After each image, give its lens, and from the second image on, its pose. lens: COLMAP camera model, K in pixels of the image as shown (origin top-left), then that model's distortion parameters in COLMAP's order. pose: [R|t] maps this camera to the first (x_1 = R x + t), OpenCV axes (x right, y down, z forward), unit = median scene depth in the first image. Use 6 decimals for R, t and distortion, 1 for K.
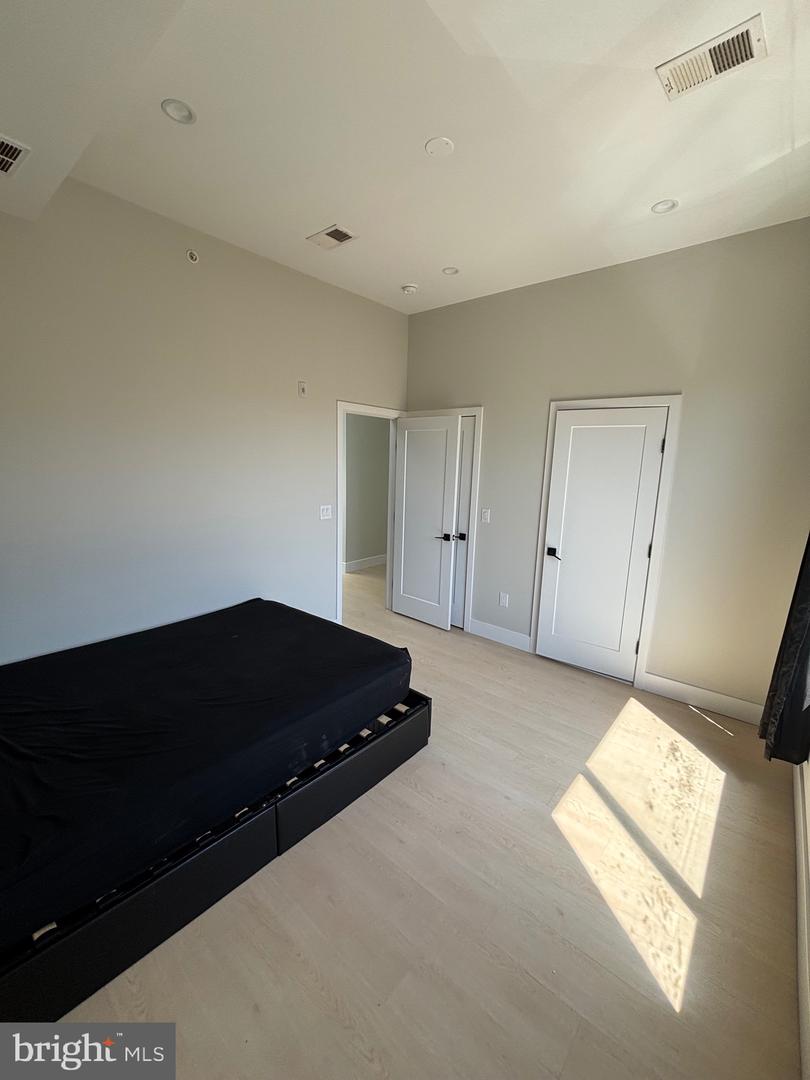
lens RADIAL K [[438.9, 0, 408.0], [0, 438.9, 537.0], [0, 0, 1]] dist [-0.002038, -0.000043]
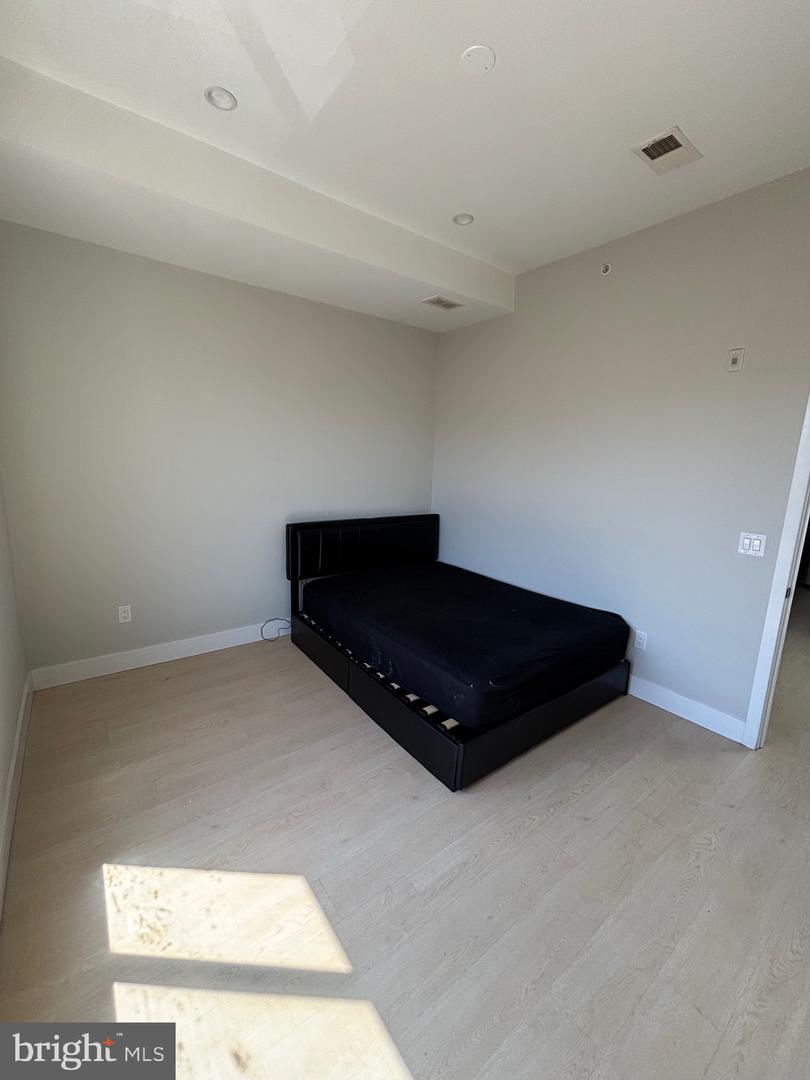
lens RADIAL K [[438.9, 0, 408.0], [0, 438.9, 537.0], [0, 0, 1]] dist [-0.002038, -0.000043]
pose [[-0.223464, 0.139210, -0.964720, 1.086517], [-0.210826, 0.959416, 0.187279, -0.165345], [0.951639, 0.245238, -0.185046, 1.324546]]
